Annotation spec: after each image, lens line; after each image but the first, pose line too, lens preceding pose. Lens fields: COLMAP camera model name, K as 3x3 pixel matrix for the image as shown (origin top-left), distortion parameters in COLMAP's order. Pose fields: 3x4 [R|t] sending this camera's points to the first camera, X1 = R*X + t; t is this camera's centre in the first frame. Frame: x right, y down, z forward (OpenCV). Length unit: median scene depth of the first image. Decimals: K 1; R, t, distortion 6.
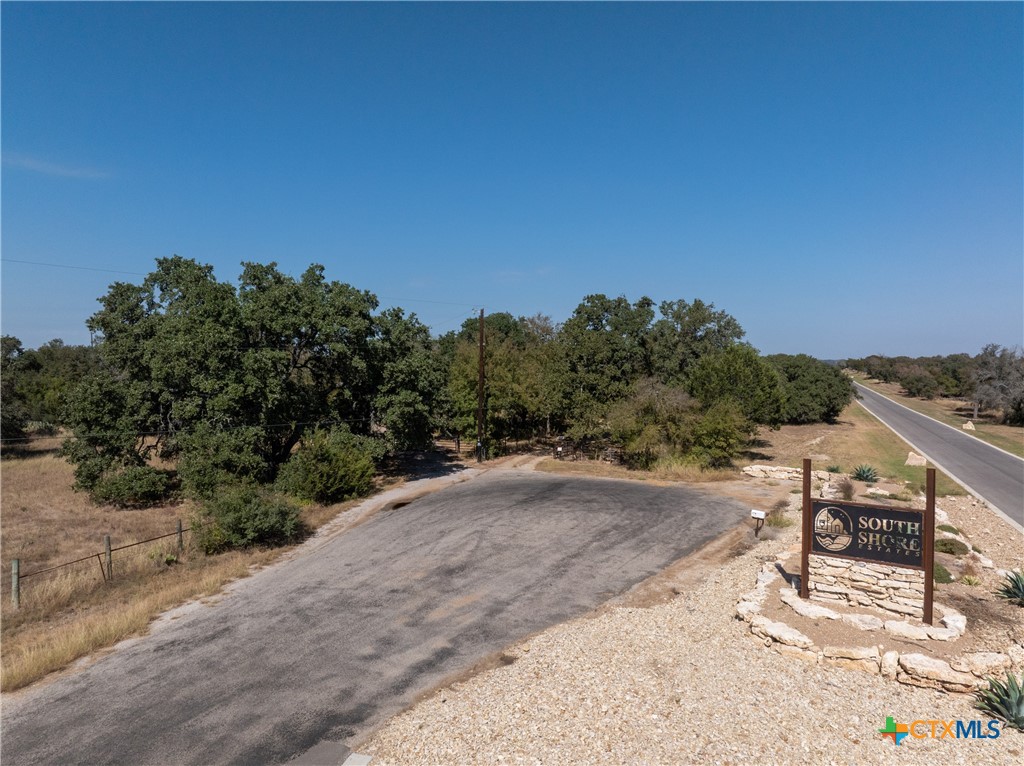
lens RADIAL K [[713.4, 0, 512.0], [0, 713.4, 383.0], [0, 0, 1]] dist [-0.024946, -0.051855]
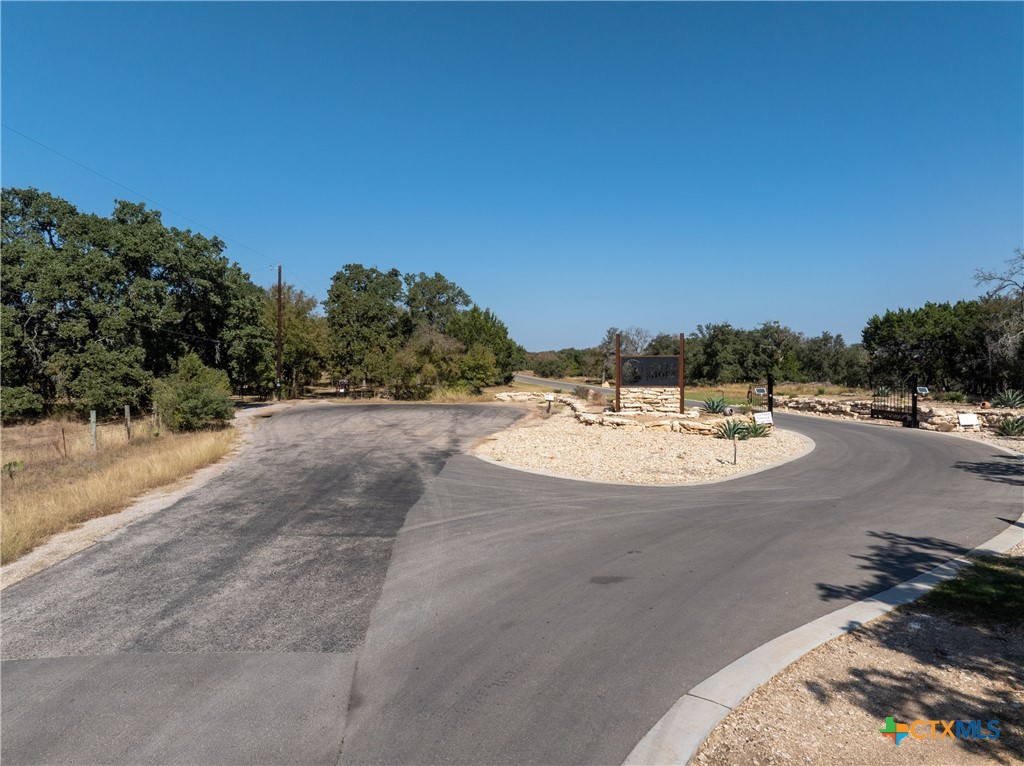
lens RADIAL K [[713.4, 0, 512.0], [0, 713.4, 383.0], [0, 0, 1]] dist [-0.024946, -0.051855]
pose [[0.876975, -0.014664, 0.480311, -0.297001], [0.014237, 0.999888, 0.004532, 0.094019], [-0.480324, 0.002864, 0.877086, -0.195785]]
